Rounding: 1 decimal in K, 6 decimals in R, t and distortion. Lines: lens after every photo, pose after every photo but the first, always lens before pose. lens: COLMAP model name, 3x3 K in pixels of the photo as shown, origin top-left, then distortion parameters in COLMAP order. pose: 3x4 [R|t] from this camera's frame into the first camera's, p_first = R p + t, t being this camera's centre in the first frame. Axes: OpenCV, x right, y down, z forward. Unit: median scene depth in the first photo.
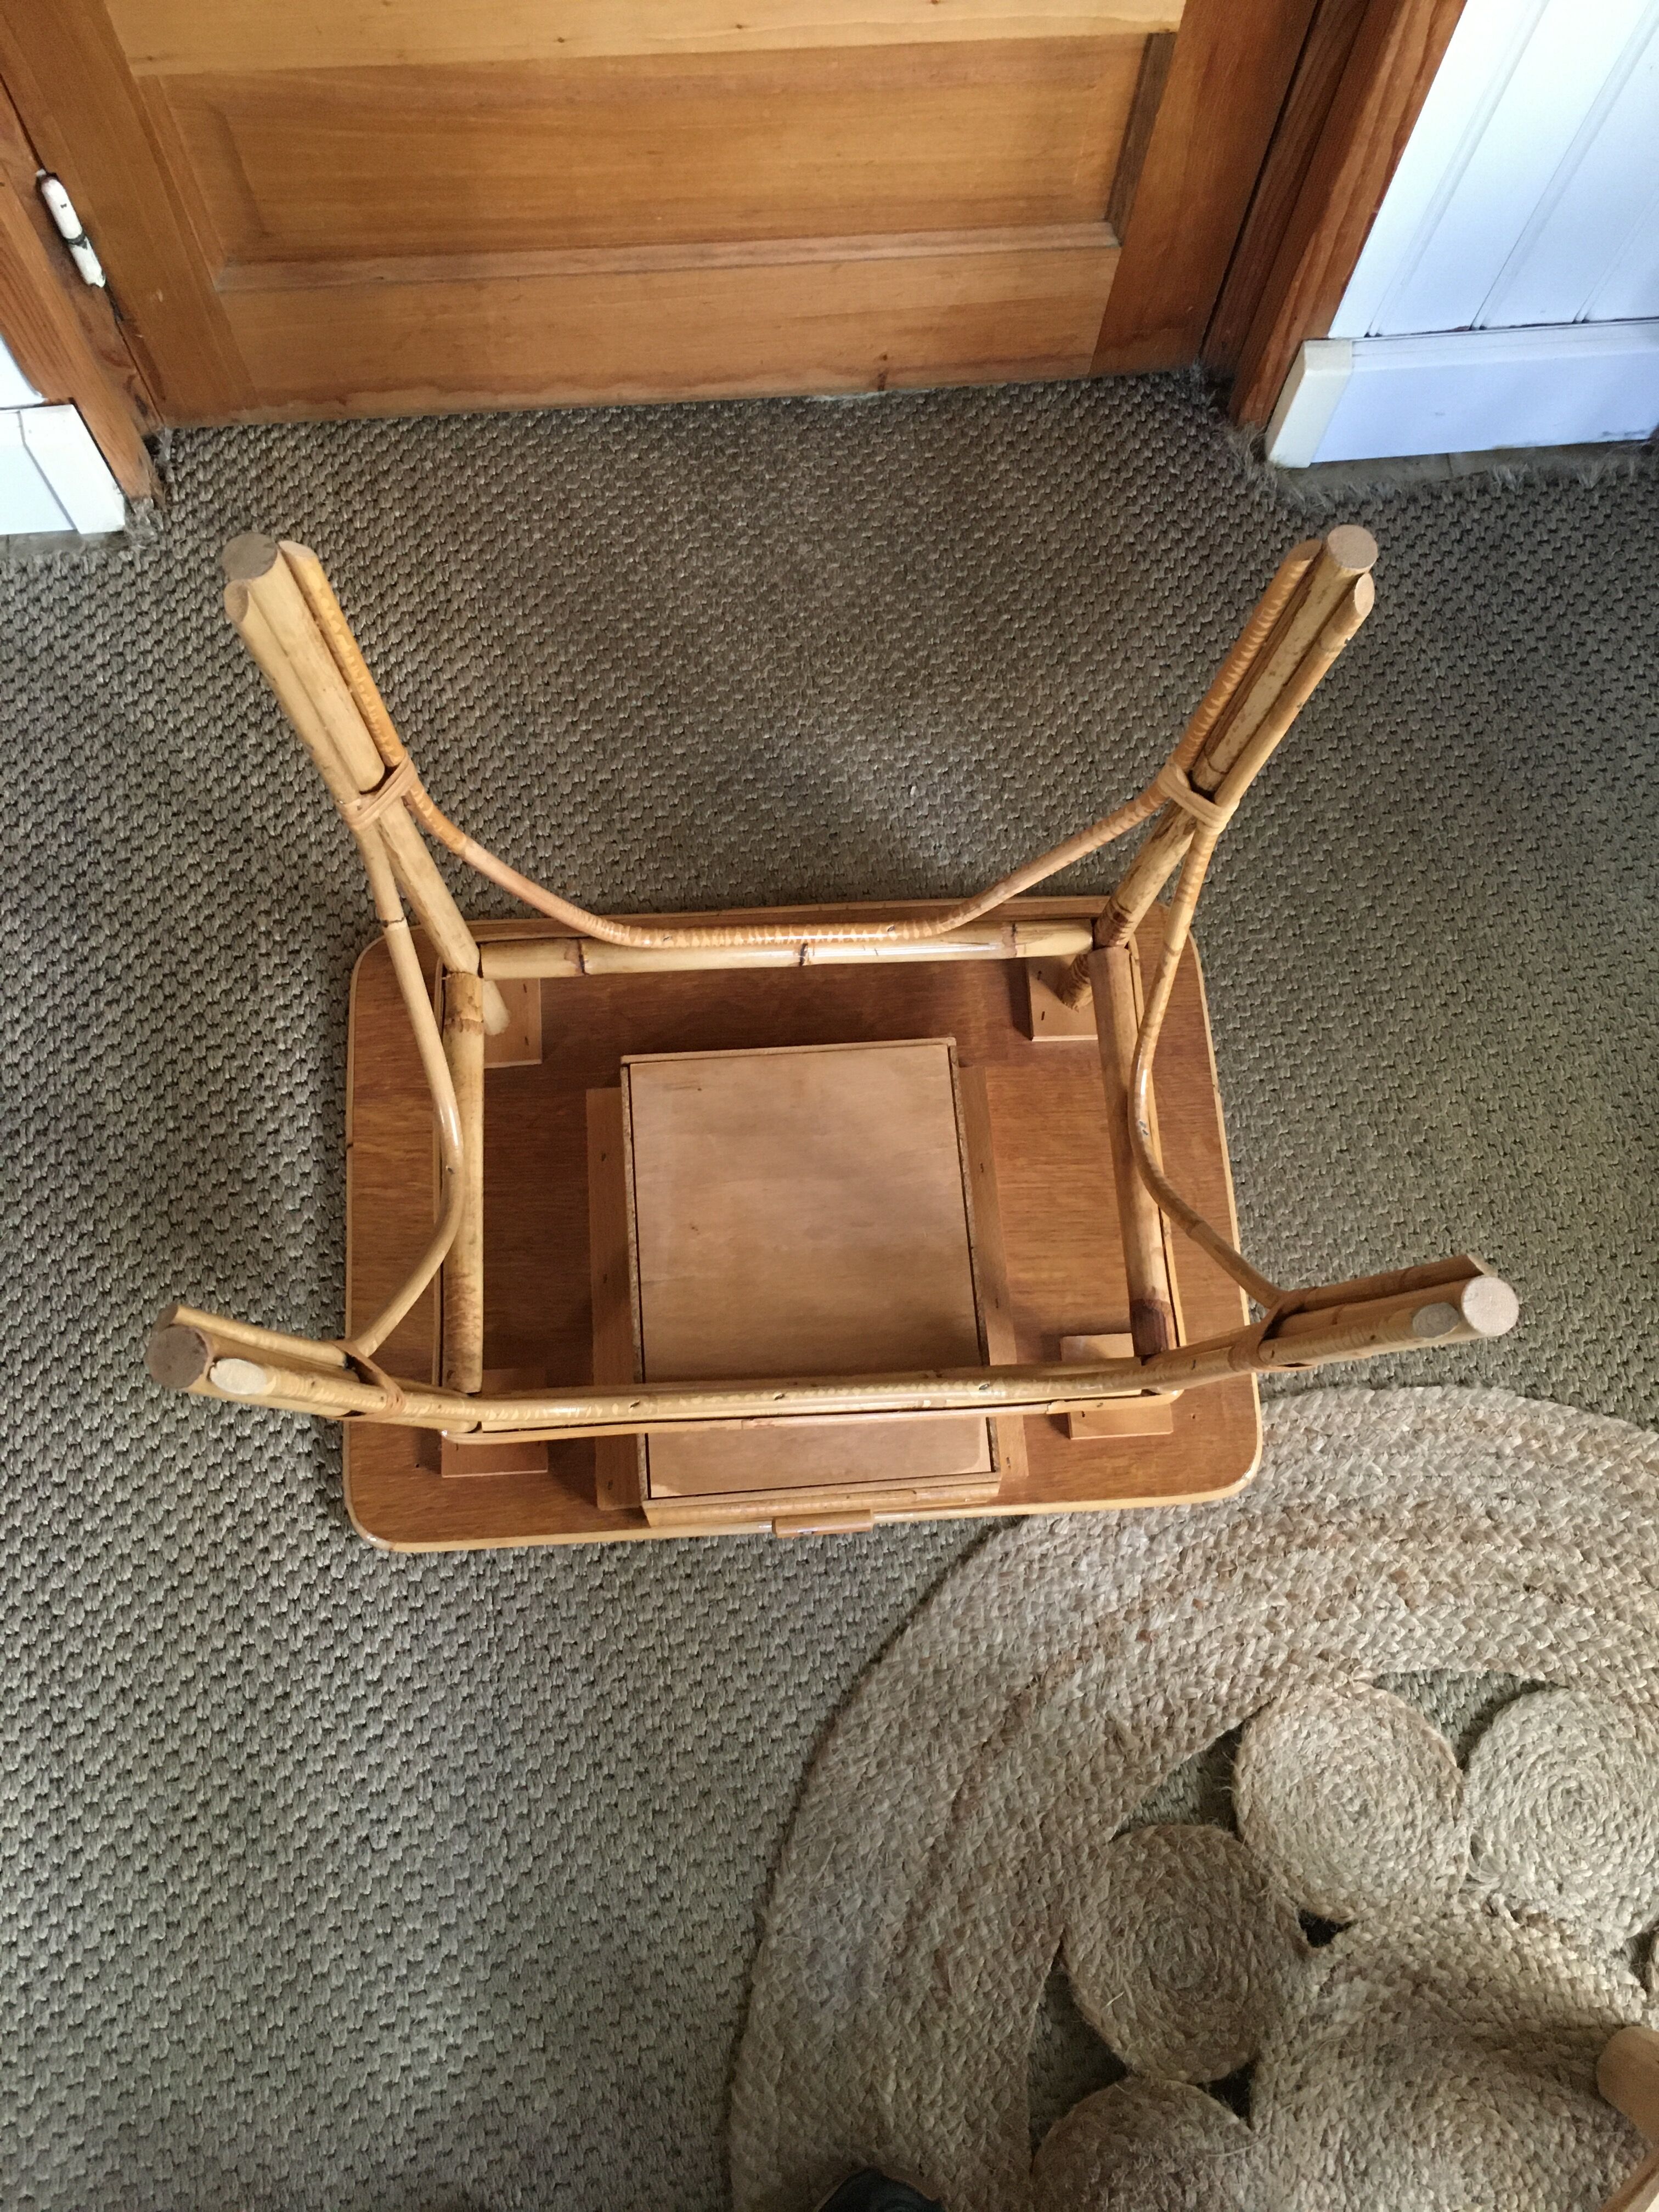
lens RADIAL K [[1895.3, 0, 842.8], [0, 1895.3, 1074.2], [0, 0, 1]] dist [0.077195, -0.106052]
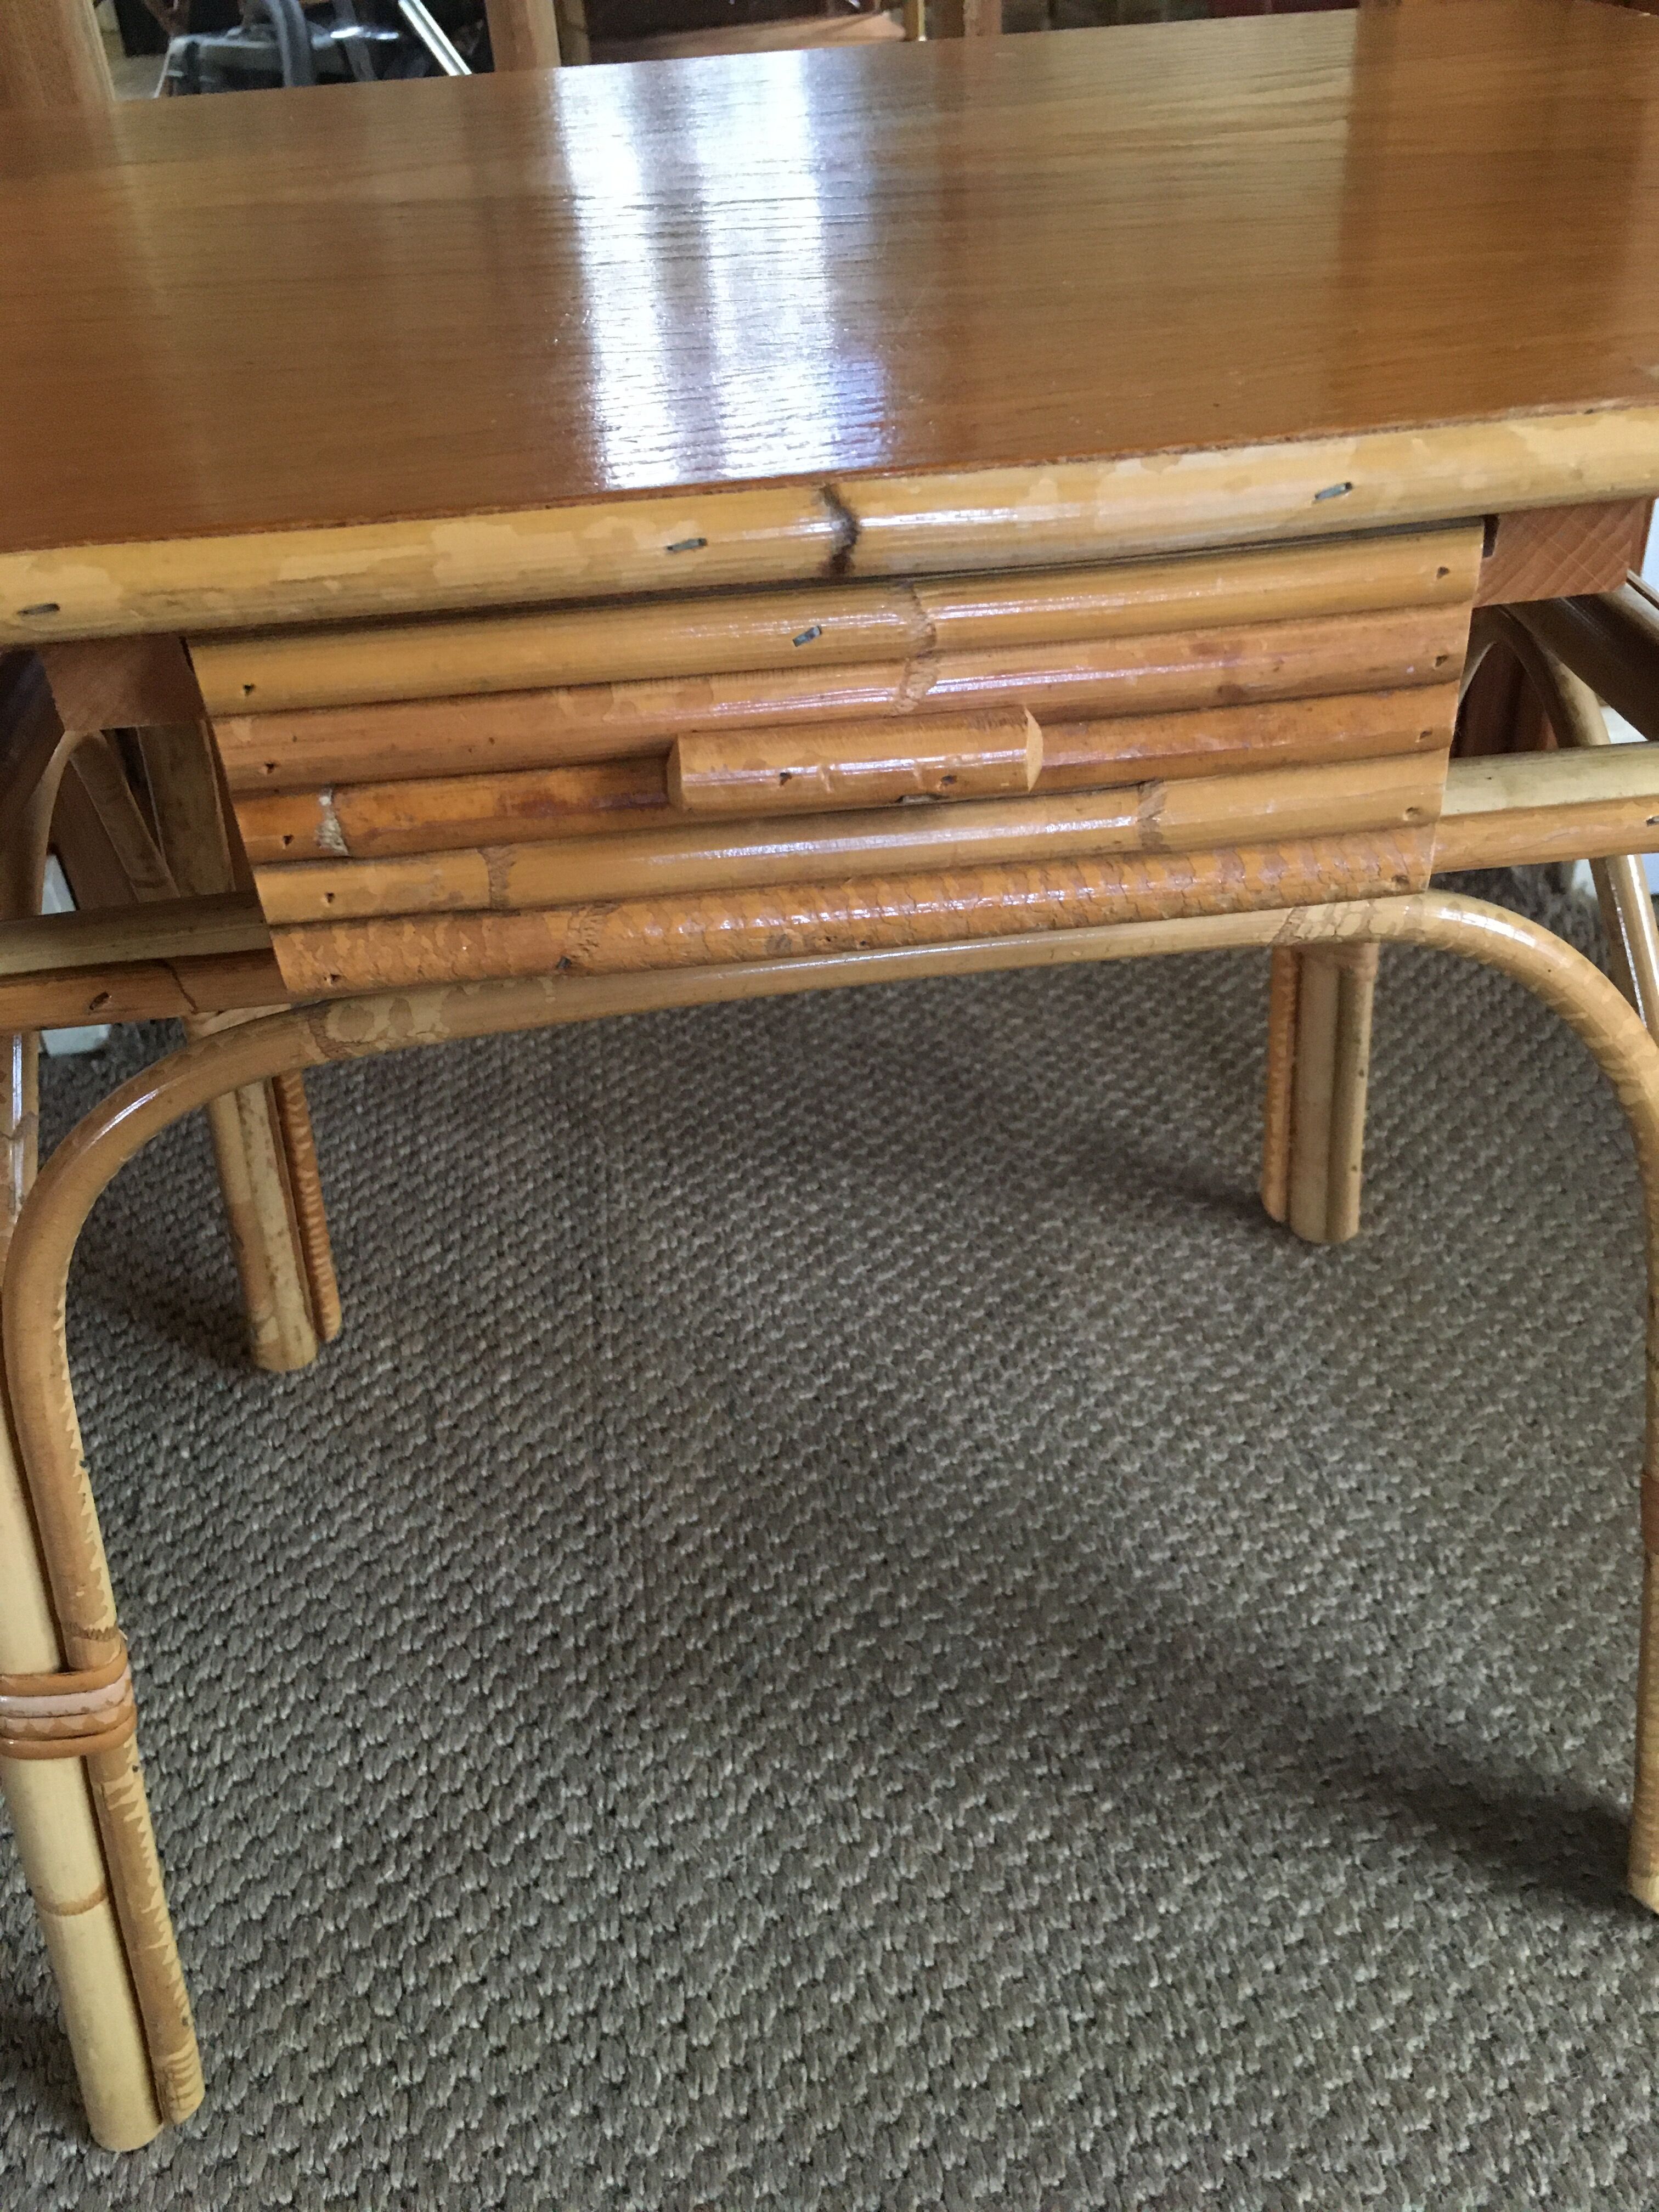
lens RADIAL K [[1895.3, 0, 836.4], [0, 1895.3, 1096.9], [0, 0, 1]] dist [0.077195, -0.106052]
pose [[0.994582, -0.079751, -0.066681, -0.033073], [0.025024, 0.806259, -0.591033, 0.234466], [0.100898, 0.586162, 0.803887, 0.487104]]
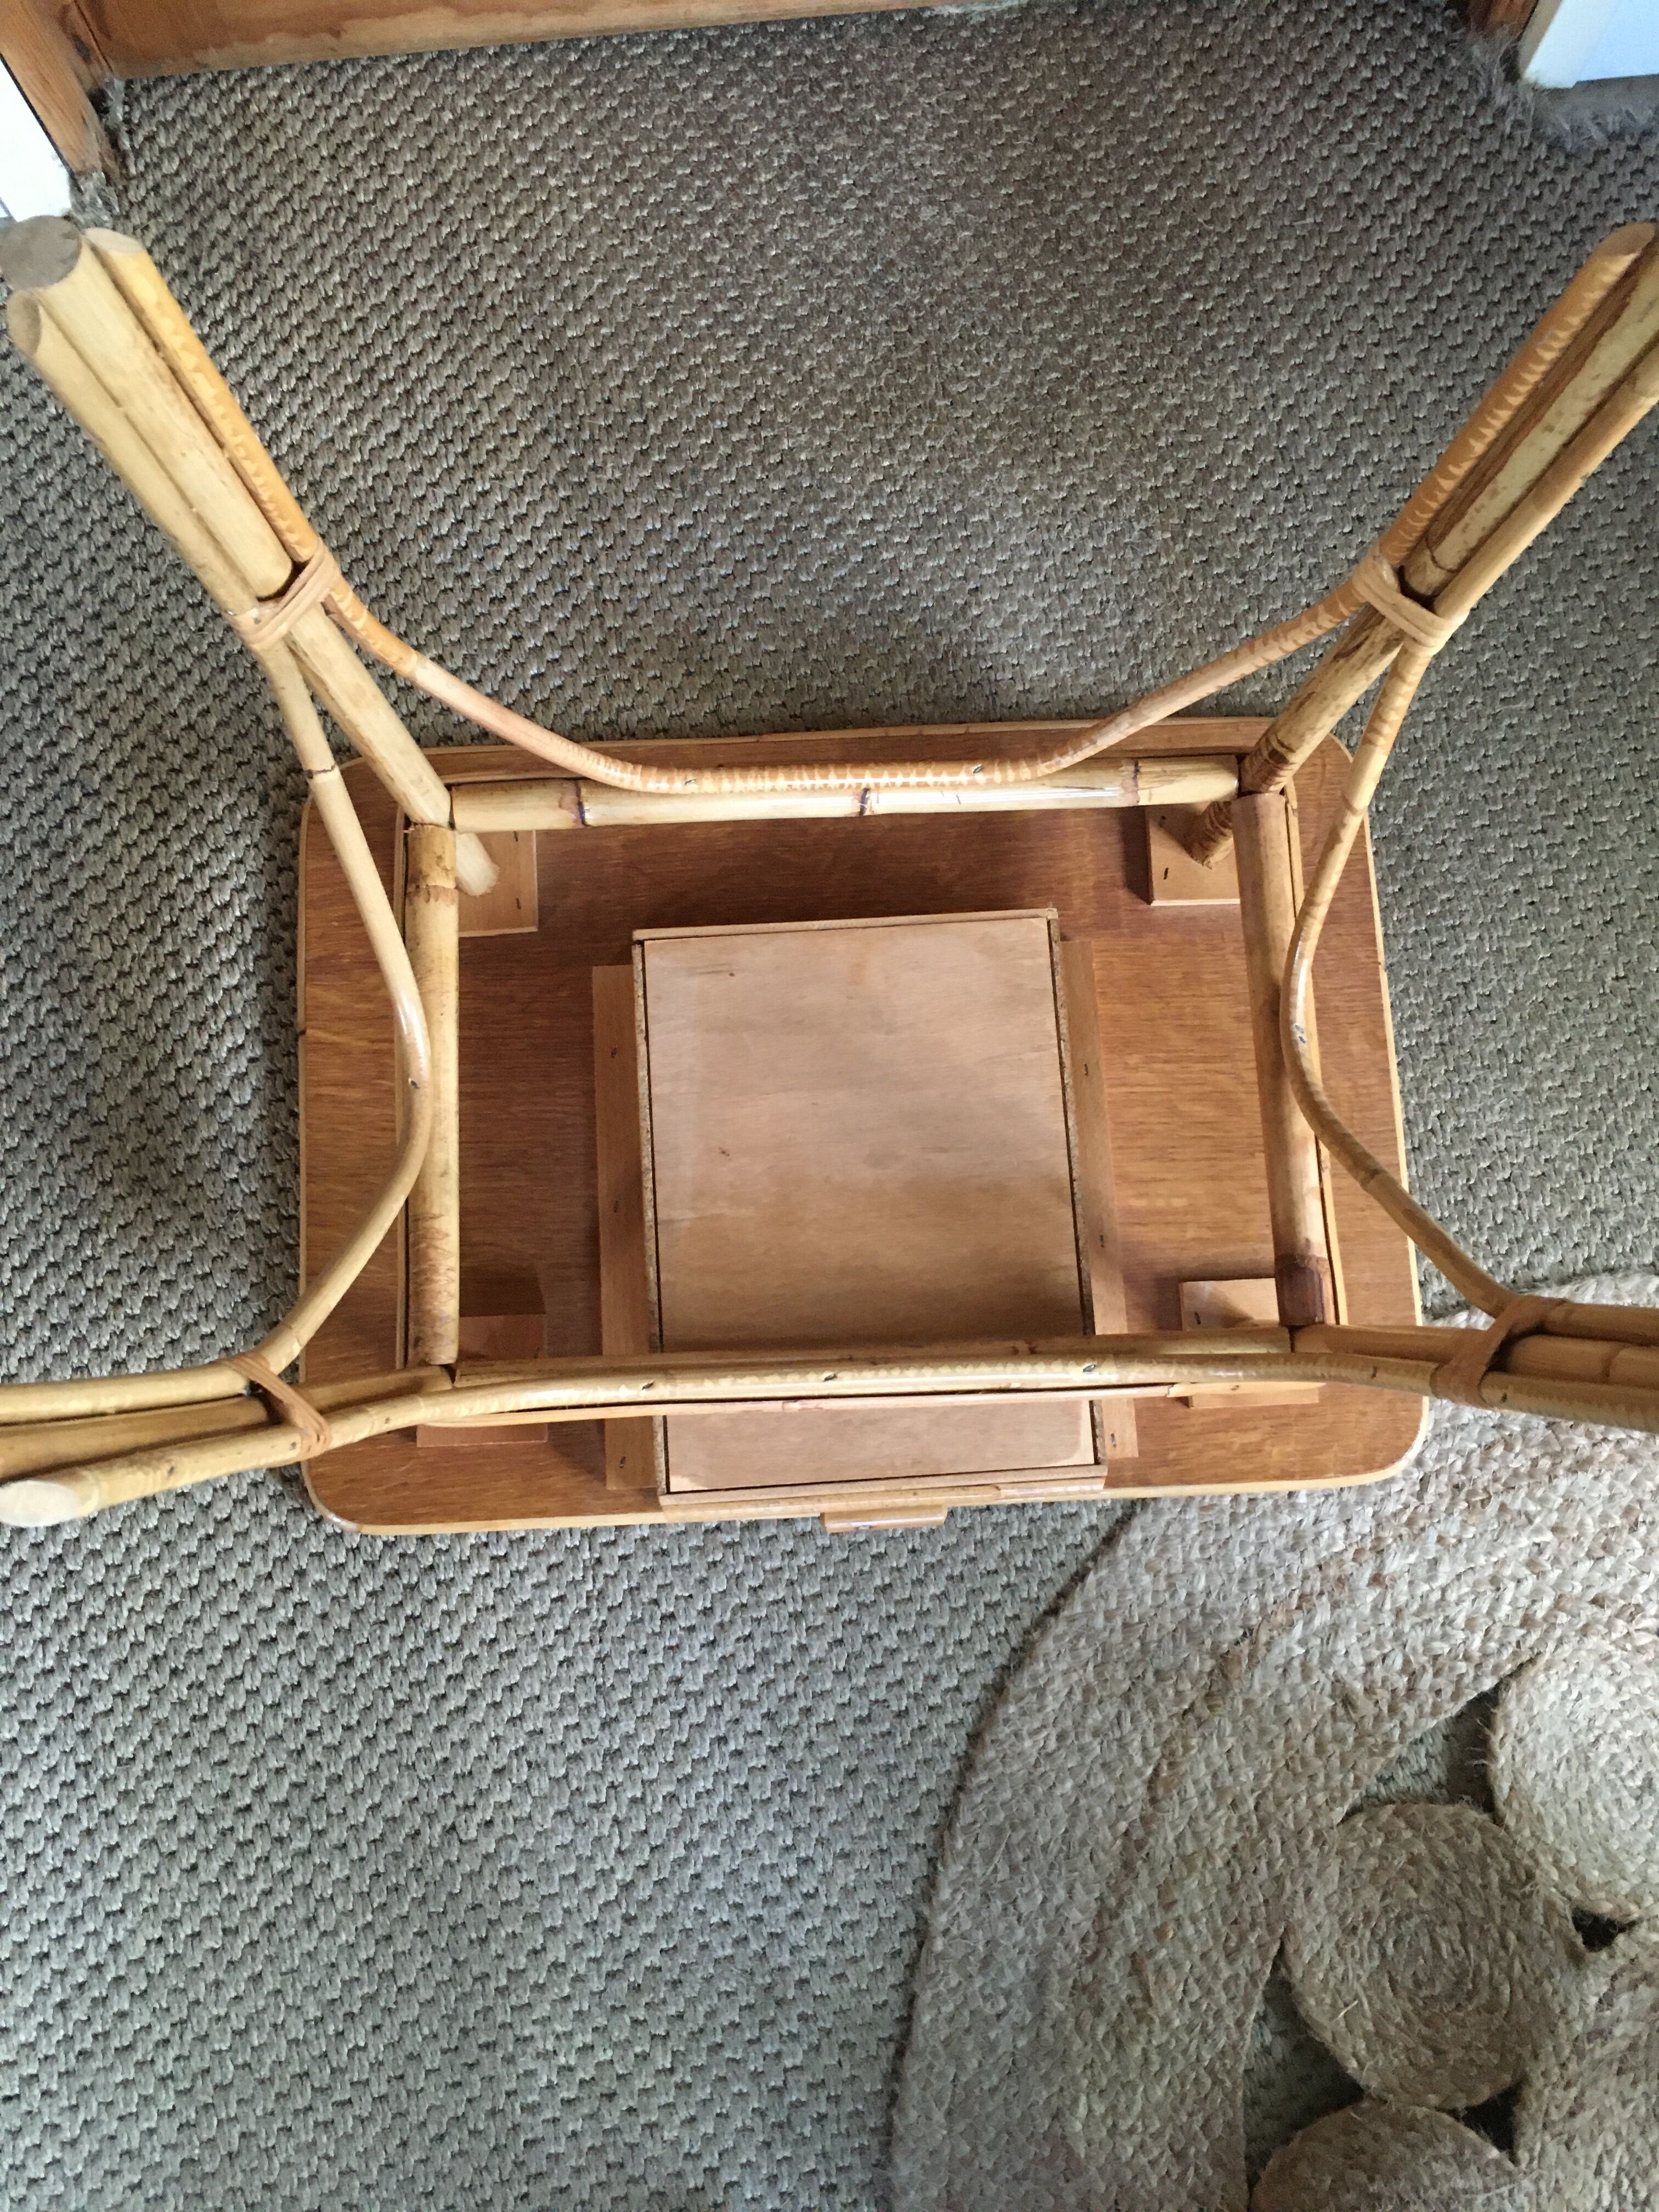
lens RADIAL K [[1895.3, 0, 843.9], [0, 1895.3, 1066.6], [0, 0, 1]] dist [0.077195, -0.106052]
pose [[0.999464, -0.016331, -0.028384, -0.045337], [0.019915, 0.991188, 0.130959, -0.038151], [0.025995, -0.131454, 0.990981, 0.206076]]
